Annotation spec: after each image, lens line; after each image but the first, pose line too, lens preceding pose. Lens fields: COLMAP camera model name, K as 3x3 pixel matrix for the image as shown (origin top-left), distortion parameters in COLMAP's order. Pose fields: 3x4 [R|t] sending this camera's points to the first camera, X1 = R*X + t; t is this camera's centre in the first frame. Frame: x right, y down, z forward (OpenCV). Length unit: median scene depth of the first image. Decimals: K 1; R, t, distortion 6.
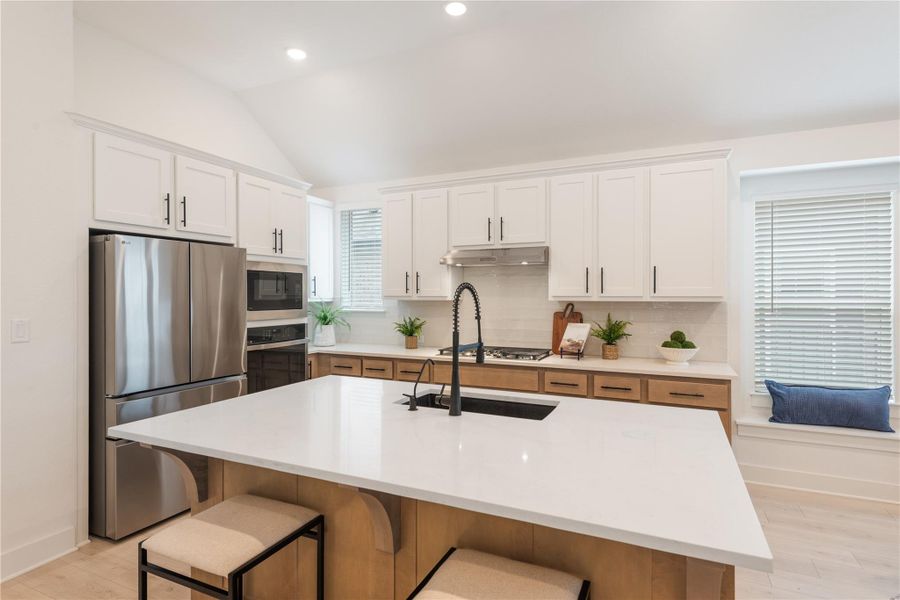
lens RADIAL K [[474.2, 0, 449.4], [0, 474.2, 299.2], [0, 0, 1]] dist [0.018091, -0.003047]
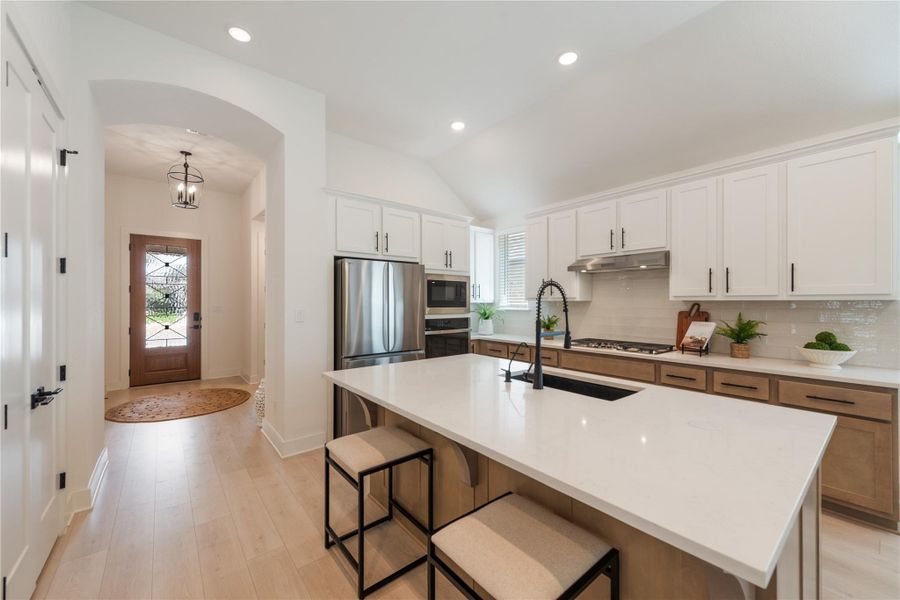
lens RADIAL K [[353.7, 0, 450.0], [0, 353.7, 304.0], [0, 0, 1]] dist [0.013169, -0.000652]
pose [[0.900370, 0.002931, -0.435115, 0.120952], [-0.004640, 0.999985, -0.002866, 0.017635], [0.435101, 0.004599, 0.900370, 0.047013]]
